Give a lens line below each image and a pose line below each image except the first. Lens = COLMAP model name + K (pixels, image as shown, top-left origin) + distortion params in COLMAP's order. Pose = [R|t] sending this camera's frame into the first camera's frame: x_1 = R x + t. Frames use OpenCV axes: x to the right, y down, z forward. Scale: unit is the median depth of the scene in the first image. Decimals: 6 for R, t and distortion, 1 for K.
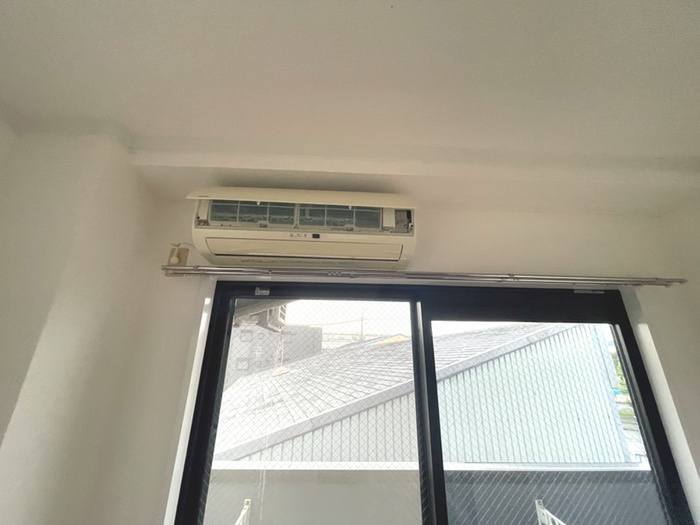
lens RADIAL K [[281.4, 0, 348.5], [0, 281.4, 263.2], [0, 0, 1]] dist [-0.002568, 0.000258]
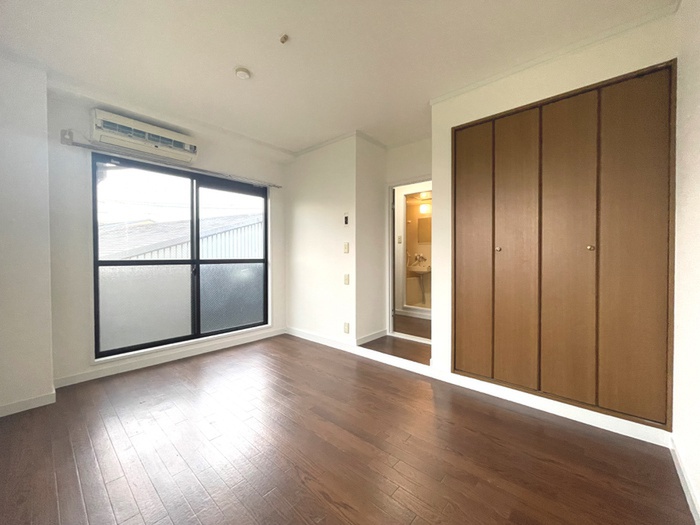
lens RADIAL K [[281.4, 0, 350.3], [0, 281.4, 259.9], [0, 0, 1]] dist [-0.002568, 0.000258]
pose [[0.706387, -0.019389, 0.707560, -0.667974], [-0.225720, 0.941265, 0.251139, -0.157253], [-0.670871, -0.337112, 0.660521, -2.185479]]
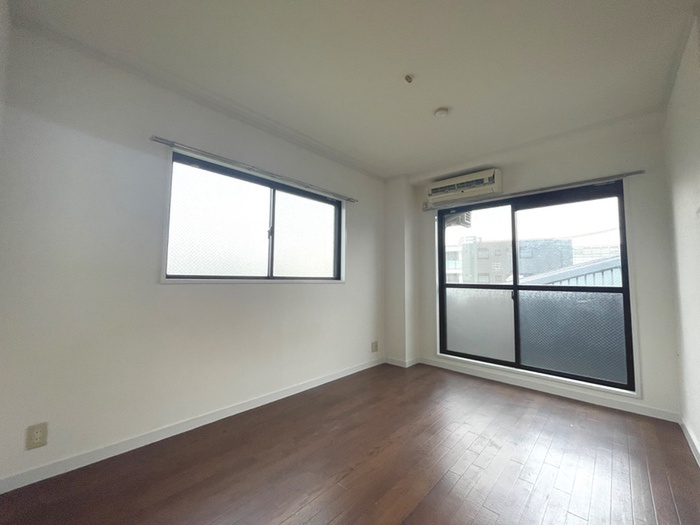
lens RADIAL K [[281.4, 0, 348.7], [0, 281.4, 261.8], [0, 0, 1]] dist [-0.002568, 0.000258]
pose [[0.696194, -0.046020, -0.716377, 1.184035], [0.231656, 0.958955, 0.163526, -0.146288], [0.679448, -0.279799, 0.678280, -2.188181]]
